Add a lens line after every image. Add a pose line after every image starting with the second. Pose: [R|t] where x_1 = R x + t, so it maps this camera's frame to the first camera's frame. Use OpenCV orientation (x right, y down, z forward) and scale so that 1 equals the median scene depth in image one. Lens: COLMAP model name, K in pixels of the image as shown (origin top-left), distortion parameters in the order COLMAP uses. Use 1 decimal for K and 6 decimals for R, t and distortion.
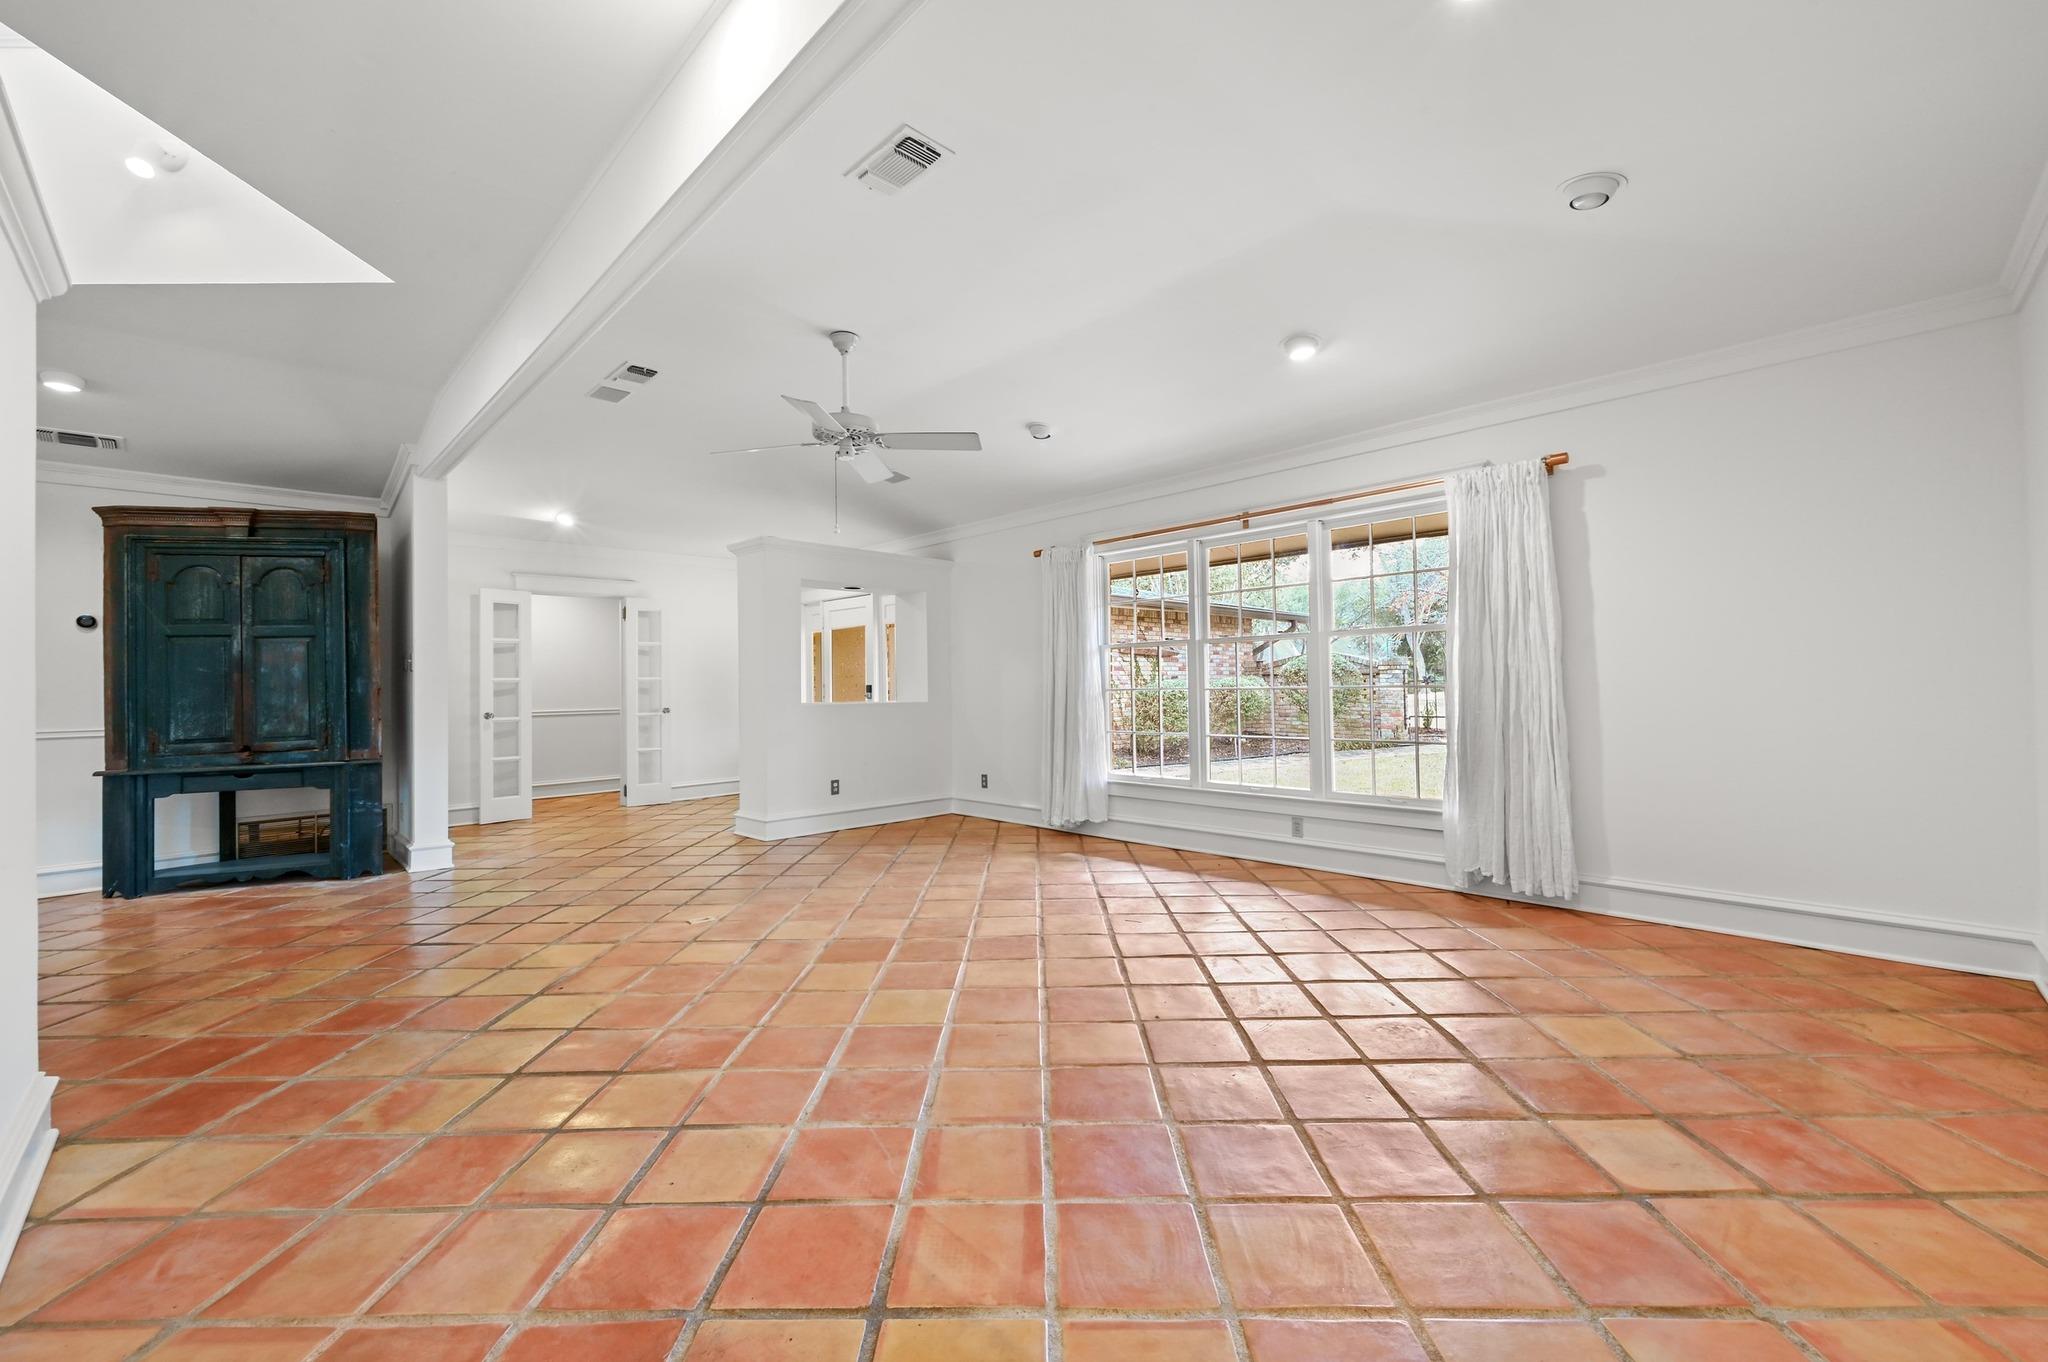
lens RADIAL K [[809.0, 0, 1027.2], [0, 809.0, 674.2], [0, 0, 1]] dist [-0.001926, 0.000887]
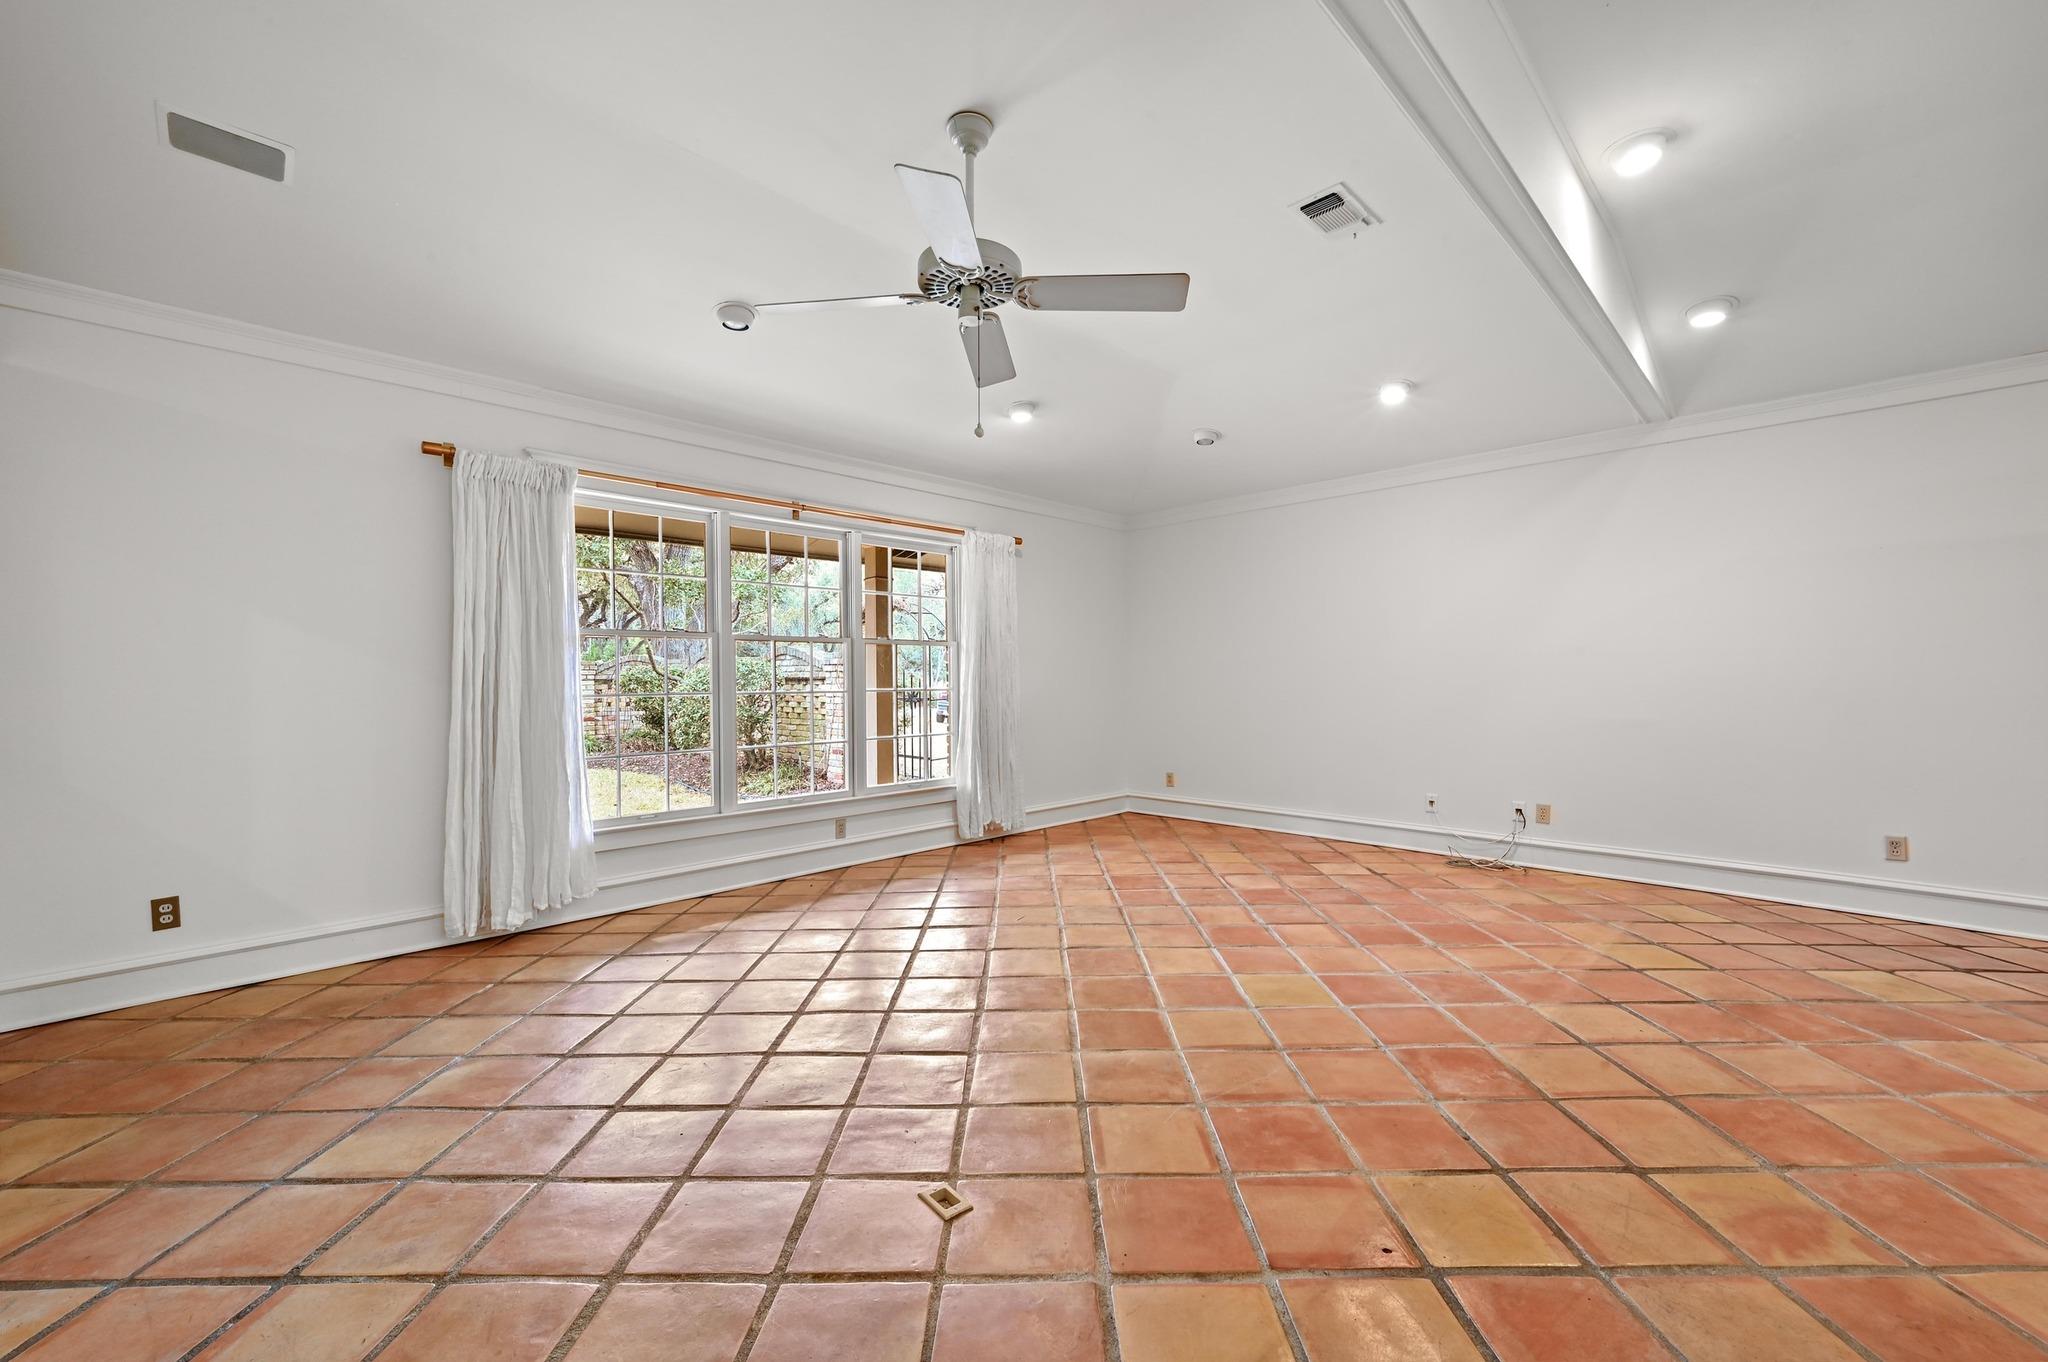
lens RADIAL K [[809.0, 0, 1025.9], [0, 809.0, 691.5], [0, 0, 1]] dist [-0.001926, 0.000887]
pose [[-0.001936, 0.002037, 0.999996, -1.069551], [-0.006267, 0.999978, -0.002050, 0.026869], [-0.999978, -0.006271, -0.001923, 1.202192]]
